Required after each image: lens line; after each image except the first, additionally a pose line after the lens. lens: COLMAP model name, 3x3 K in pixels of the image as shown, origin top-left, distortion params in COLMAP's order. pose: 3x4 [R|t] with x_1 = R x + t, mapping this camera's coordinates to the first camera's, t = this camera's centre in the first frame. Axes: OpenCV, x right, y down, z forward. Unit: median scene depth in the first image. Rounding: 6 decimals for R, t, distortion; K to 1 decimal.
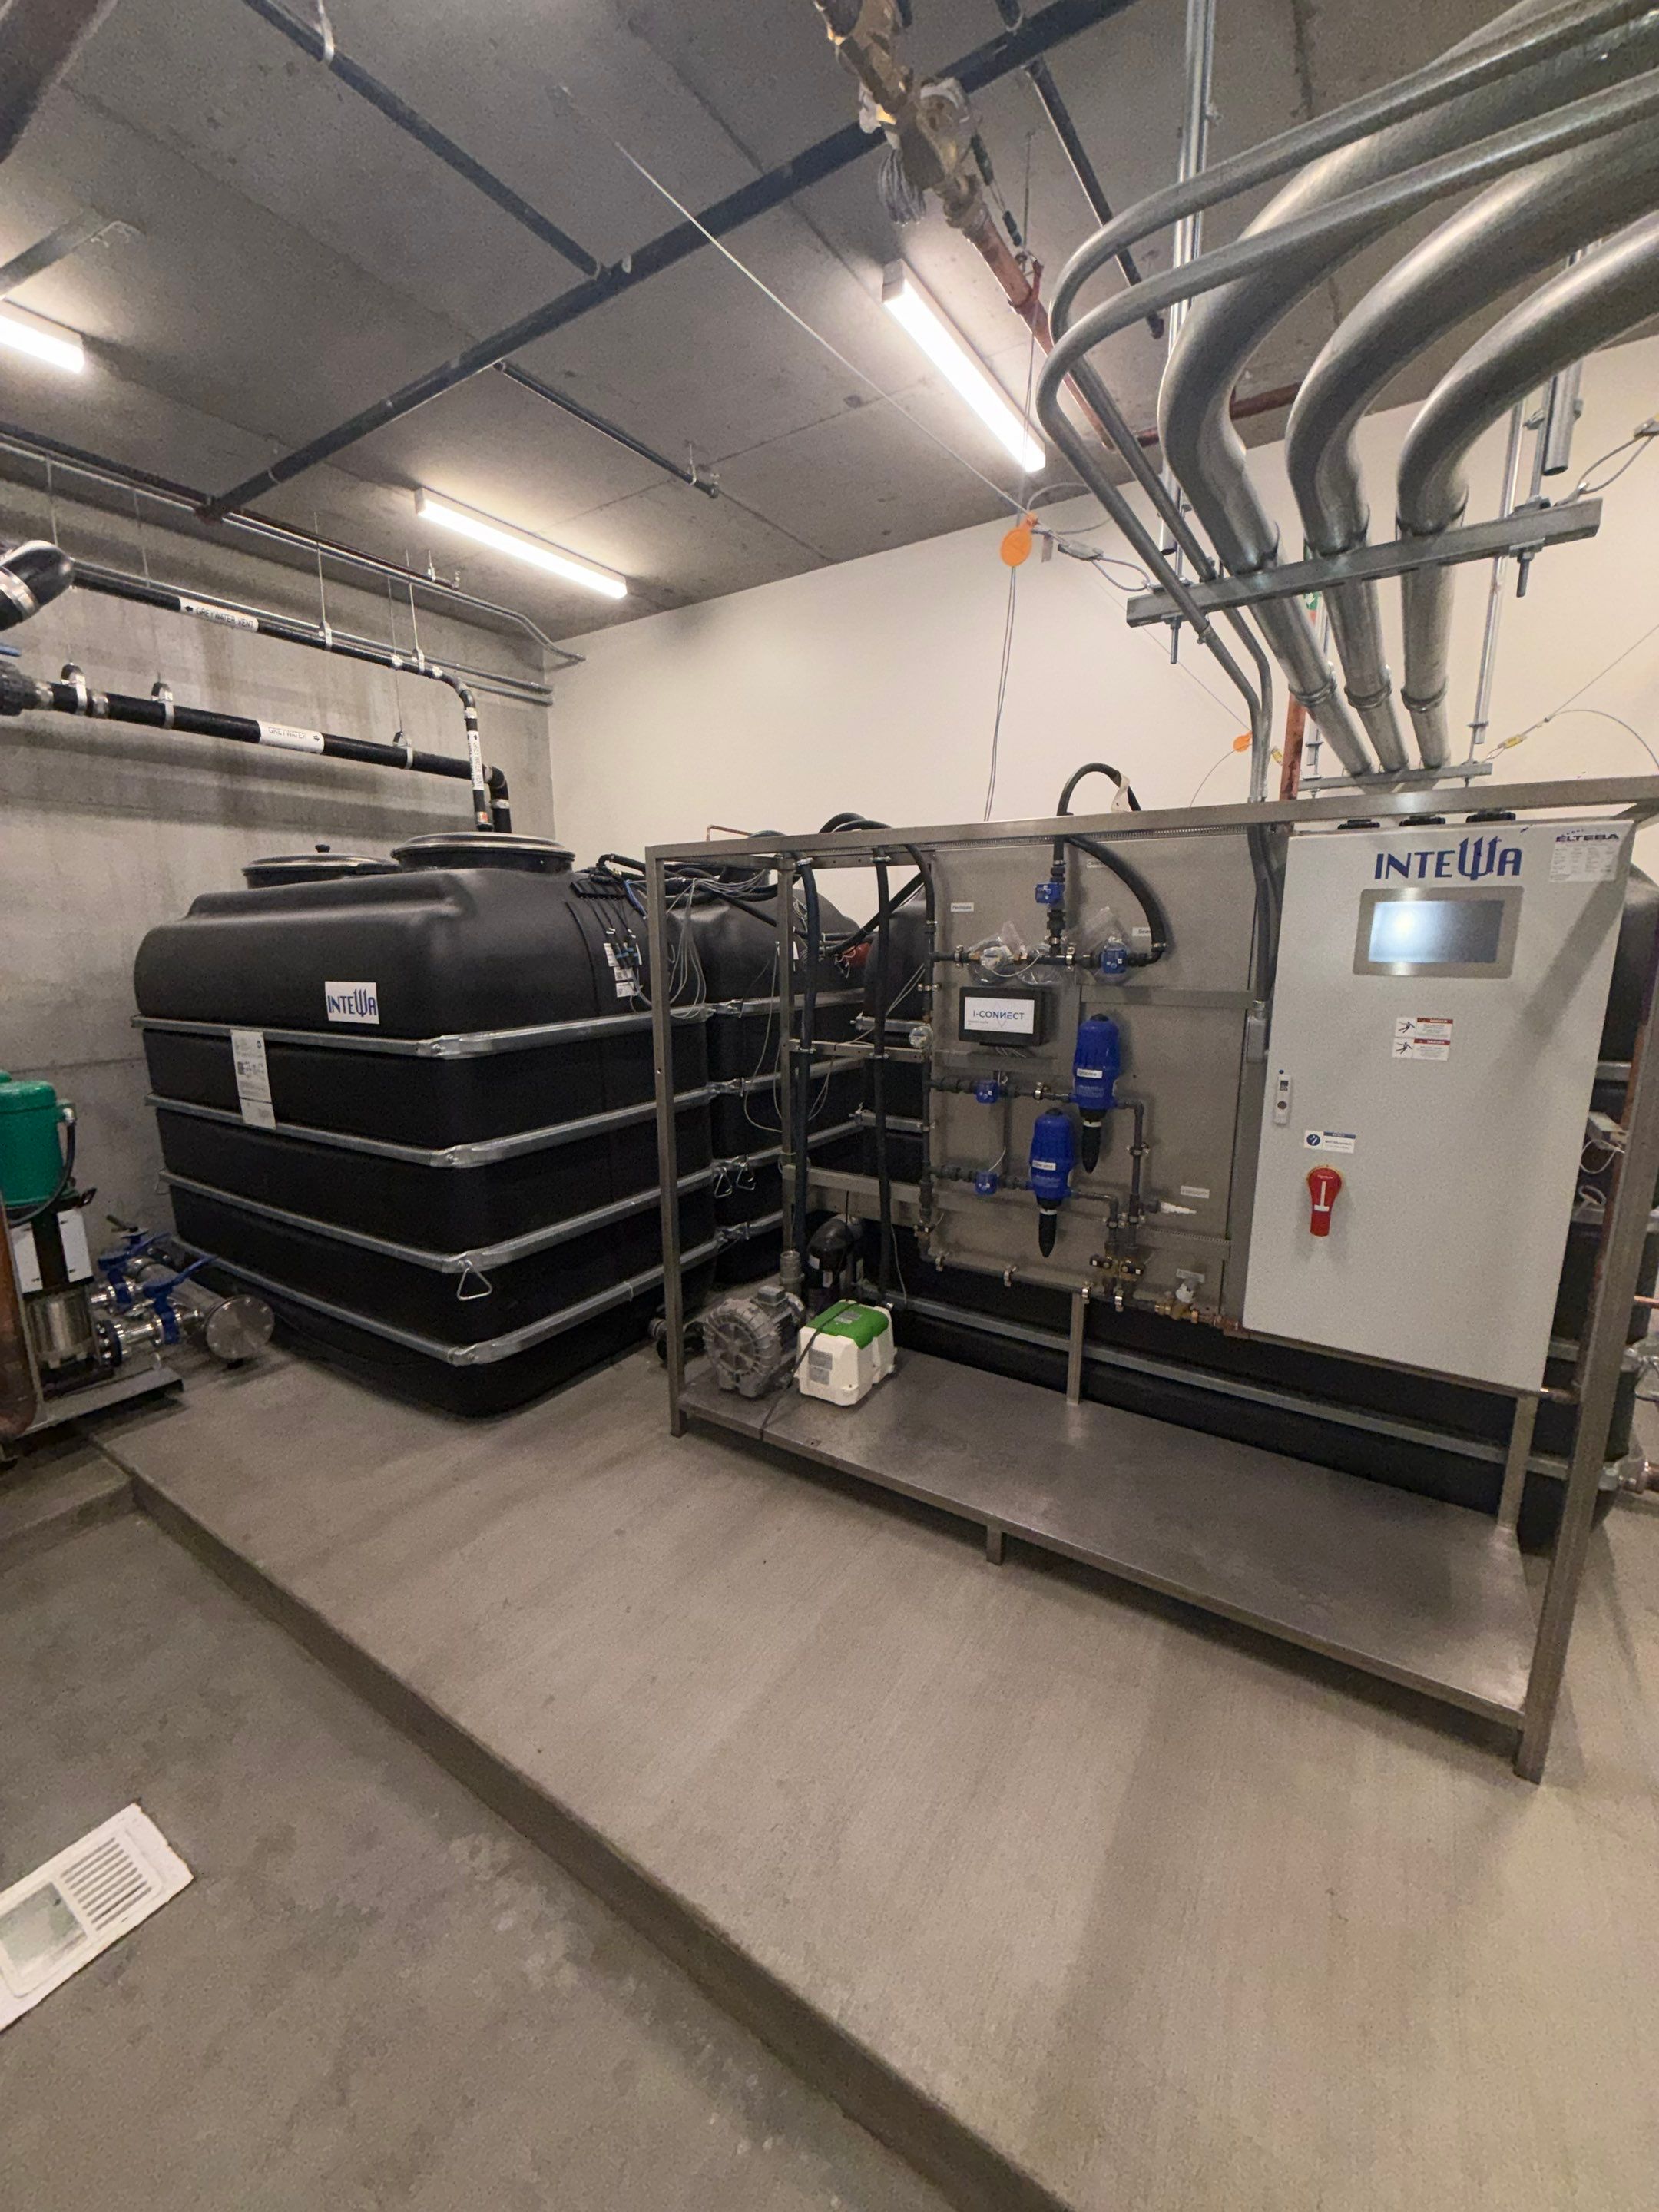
lens RADIAL K [[877.8, 0, 829.9], [0, 877.8, 1101.1], [0, 0, 1]] dist [-0.000802, 0.000056]
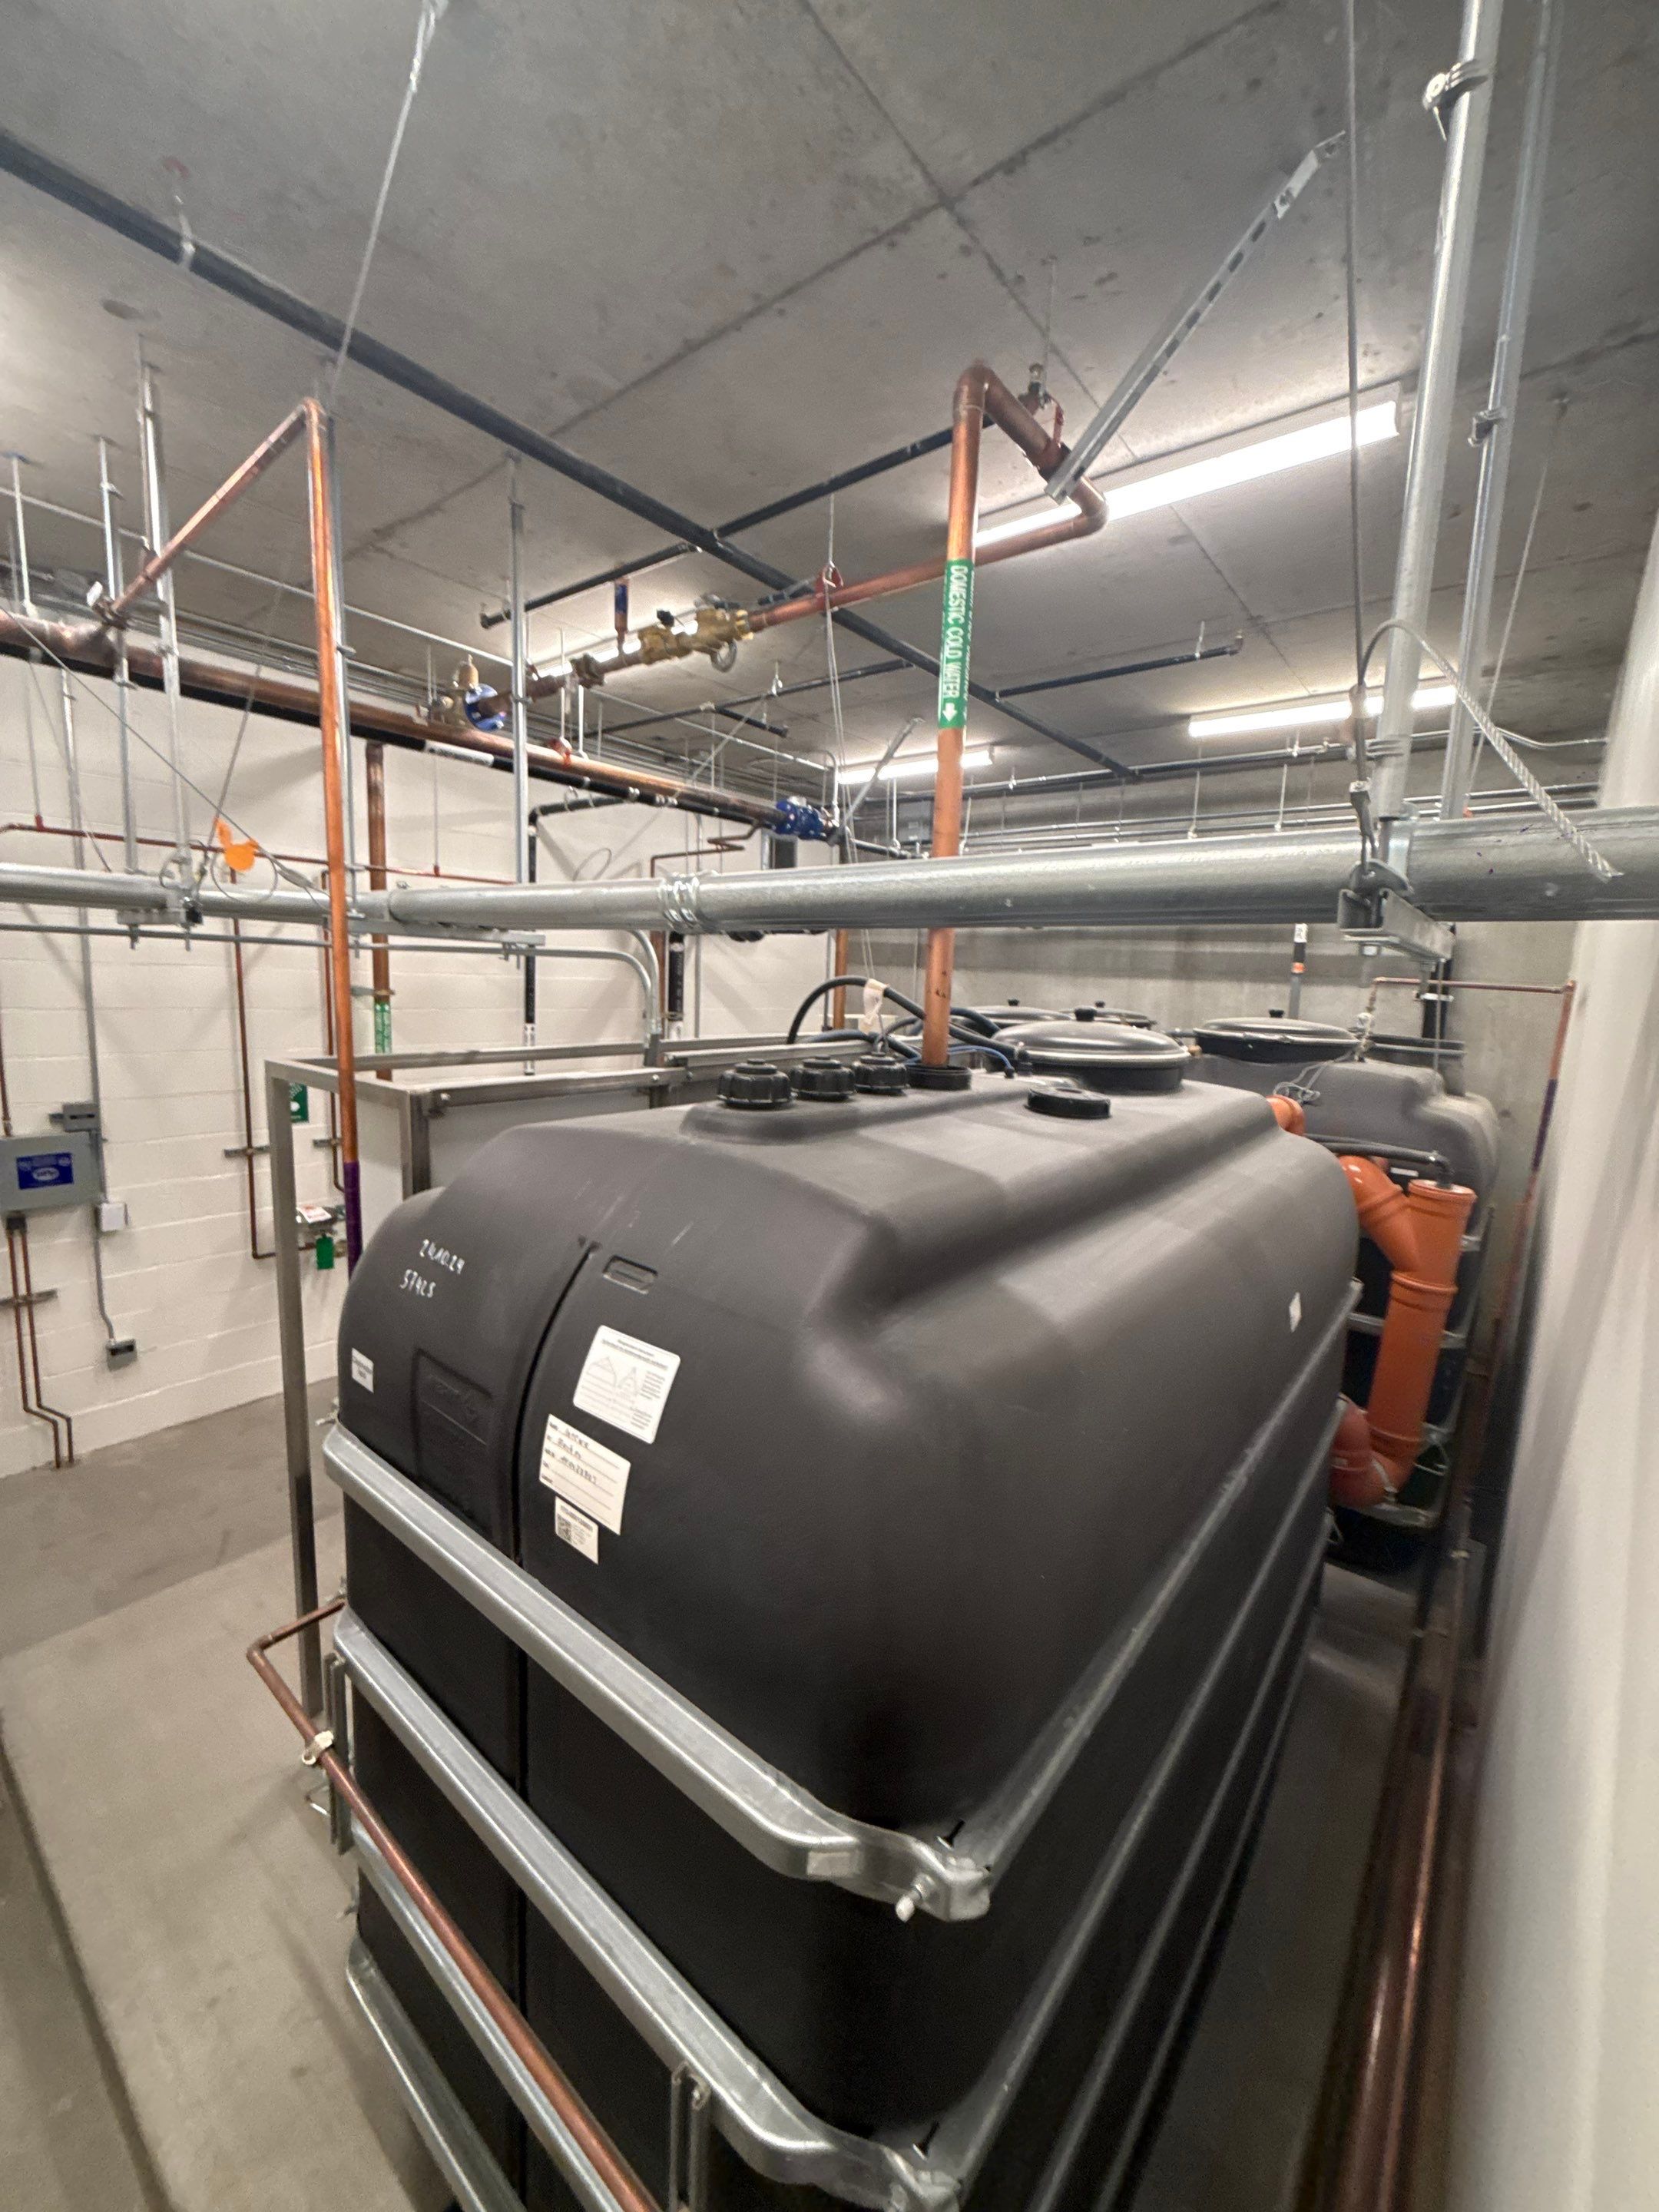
lens RADIAL K [[877.8, 0, 830.2], [0, 877.8, 1101.0], [0, 0, 1]] dist [-0.000802, 0.000056]
pose [[-0.094667, 0.141735, -0.985368, 1.132435], [-0.226771, 0.960720, 0.159976, -0.357395], [0.969336, 0.238597, -0.058807, 0.951592]]
